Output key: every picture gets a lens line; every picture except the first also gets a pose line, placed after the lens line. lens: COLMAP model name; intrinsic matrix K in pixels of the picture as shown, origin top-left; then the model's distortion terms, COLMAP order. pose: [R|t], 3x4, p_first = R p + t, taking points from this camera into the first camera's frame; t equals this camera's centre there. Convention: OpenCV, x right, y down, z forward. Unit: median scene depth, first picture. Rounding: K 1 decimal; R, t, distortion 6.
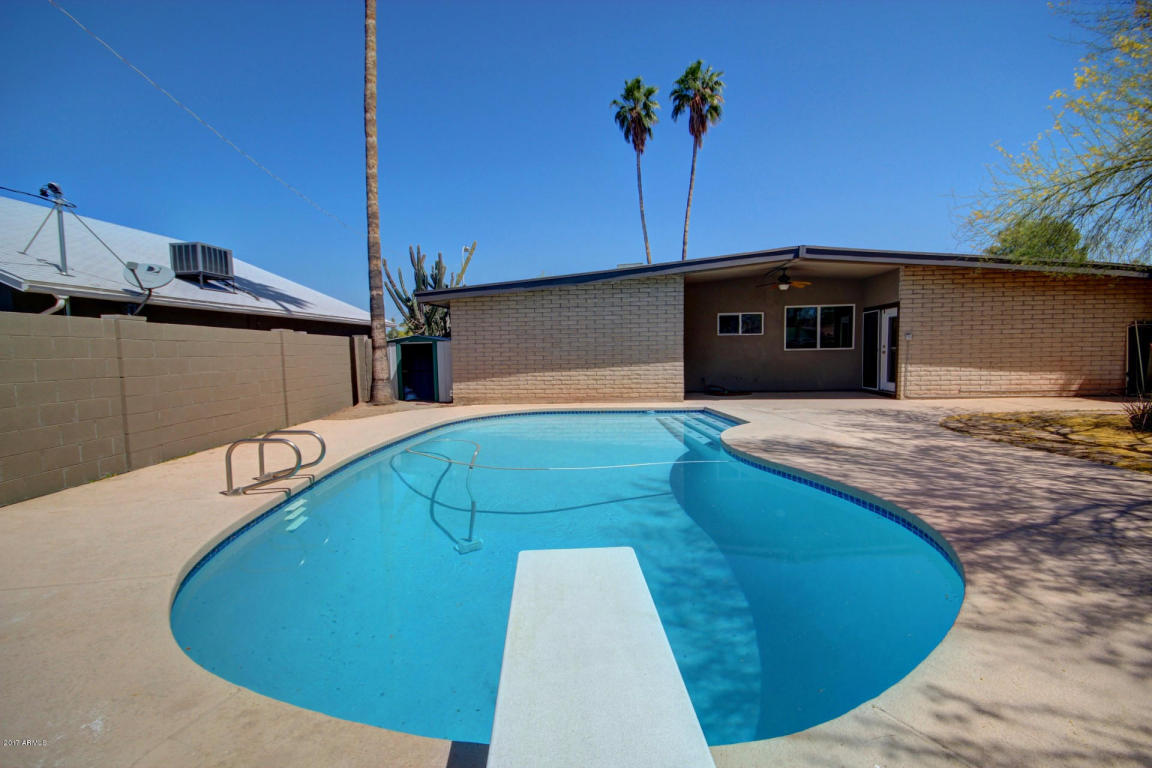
lens RADIAL K [[529.4, 0, 578.7], [0, 529.4, 391.5], [0, 0, 1]] dist [-0.005833, -0.004050]
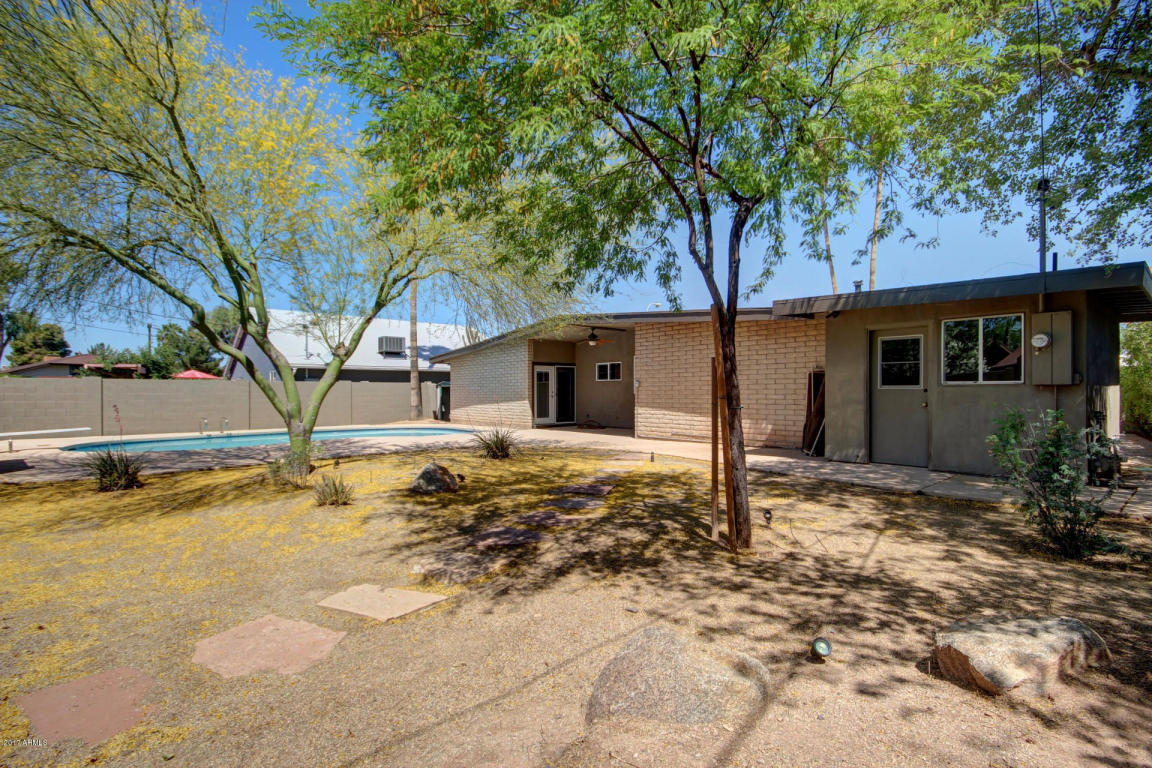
lens RADIAL K [[529.4, 0, 580.6], [0, 529.4, 388.2], [0, 0, 1]] dist [-0.005833, -0.004050]
pose [[0.720547, 0.008296, -0.693356, 1.252778], [-0.062404, 0.996647, -0.052927, -0.022984], [0.690592, 0.081404, 0.718649, 0.081762]]
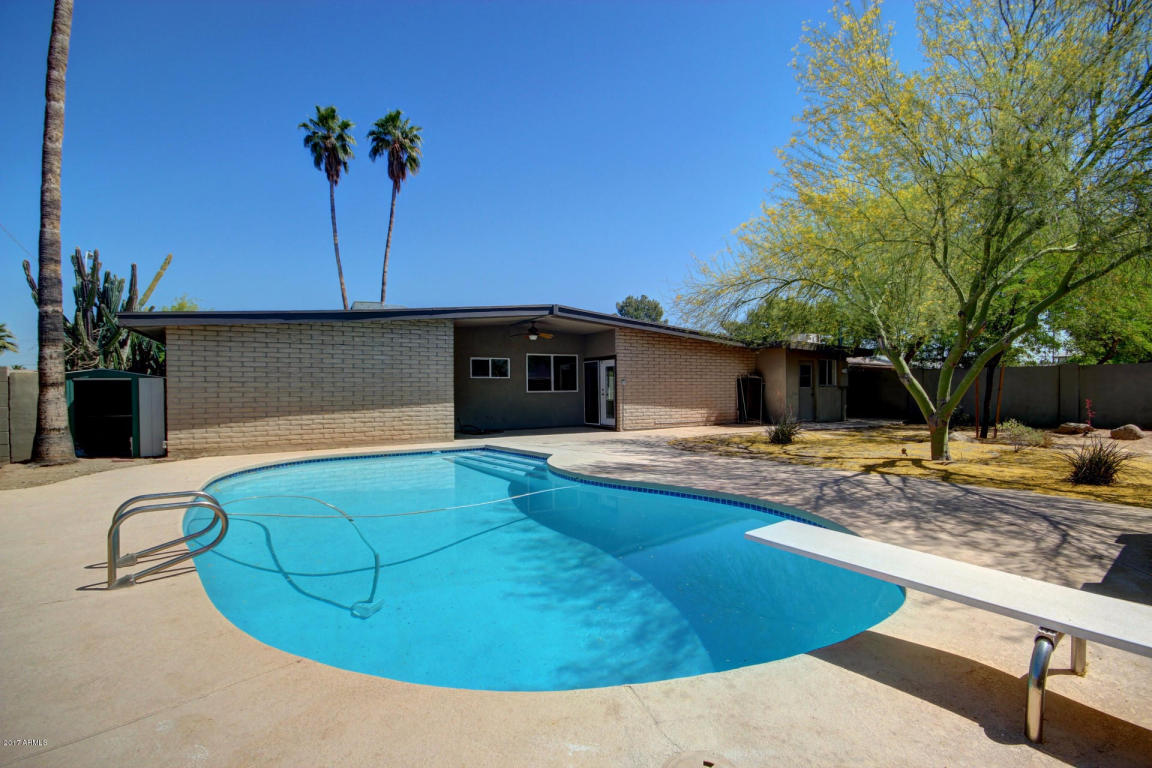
lens RADIAL K [[529.4, 0, 579.7], [0, 529.4, 388.3], [0, 0, 1]] dist [-0.005833, -0.004050]
pose [[0.814405, 0.011185, 0.580189, -0.201173], [0.037865, 0.996659, -0.072364, 0.000093], [-0.579060, 0.080902, 0.811261, 0.012386]]
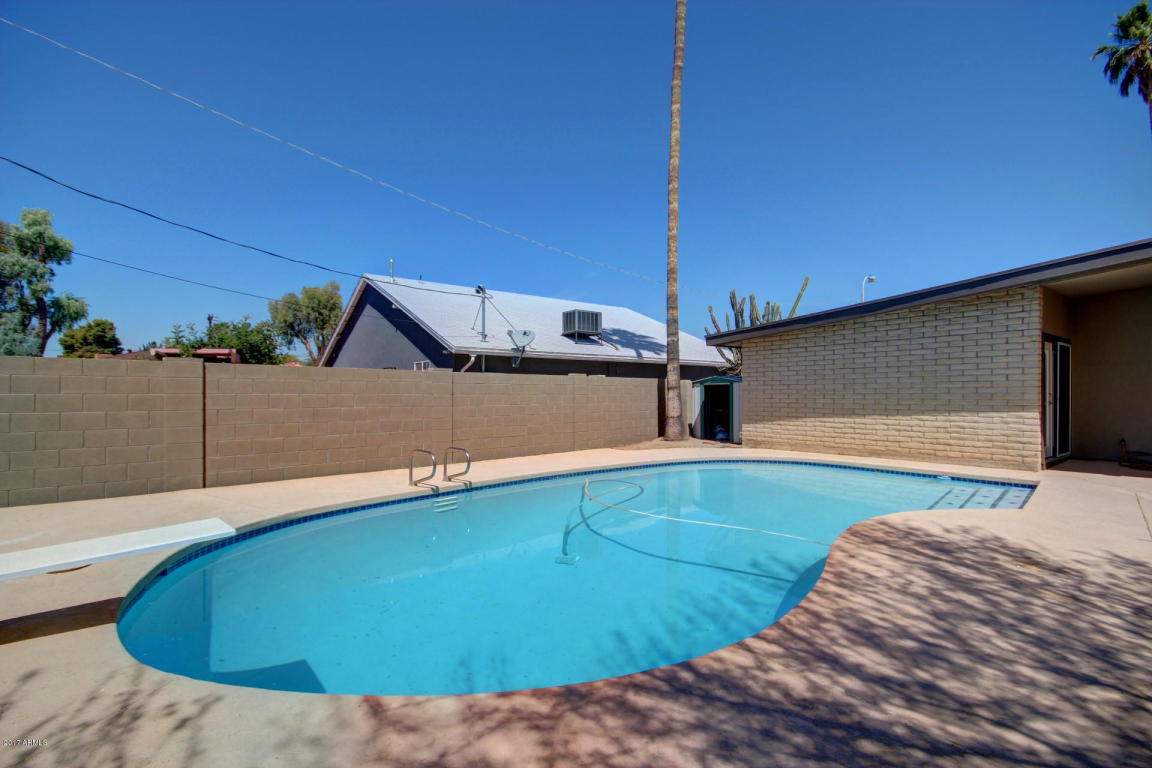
lens RADIAL K [[529.4, 0, 580.5], [0, 529.4, 386.1], [0, 0, 1]] dist [-0.005833, -0.004050]
pose [[0.682541, 0.004121, -0.730835, 0.287561], [-0.065567, 0.996297, -0.055616, -0.012969], [0.727900, 0.085879, 0.680284, 0.105416]]
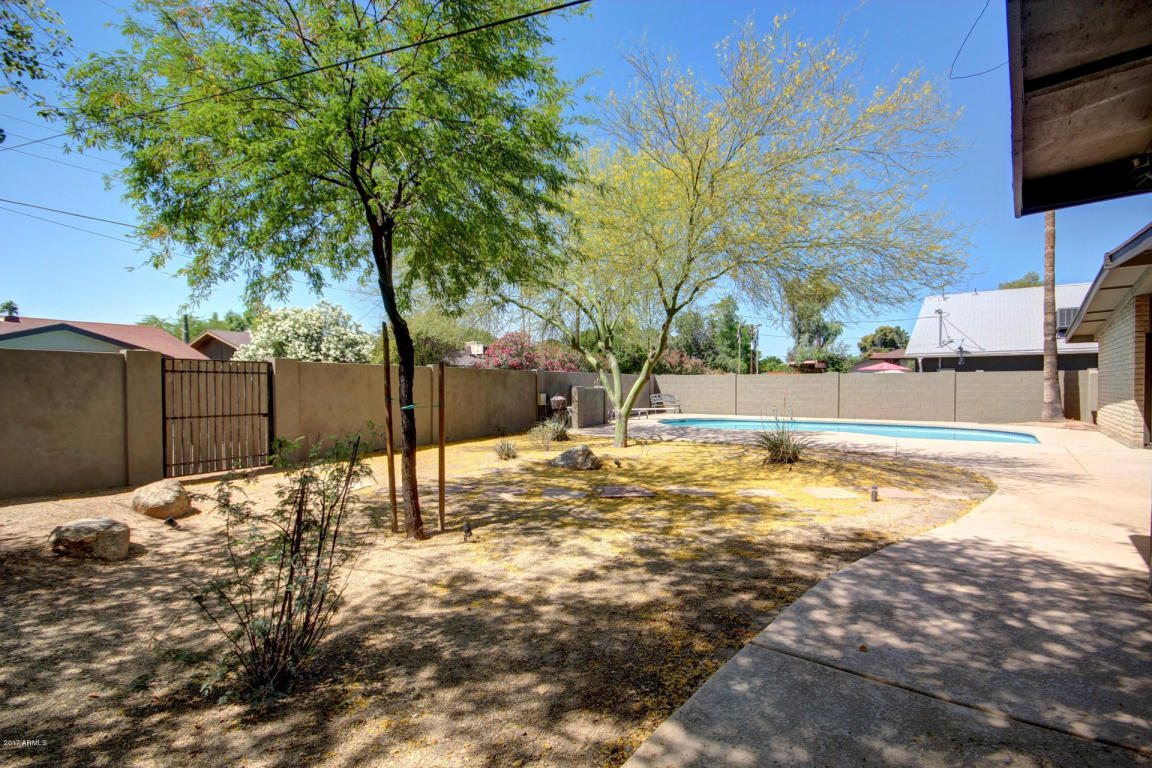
lens RADIAL K [[529.4, 0, 572.1], [0, 529.4, 384.8], [0, 0, 1]] dist [-0.005833, -0.004050]
pose [[-0.557585, 0.019236, -0.829897, 1.323854], [-0.054248, 0.996750, 0.059551, -0.076401], [0.828345, 0.078225, -0.554730, 0.676401]]
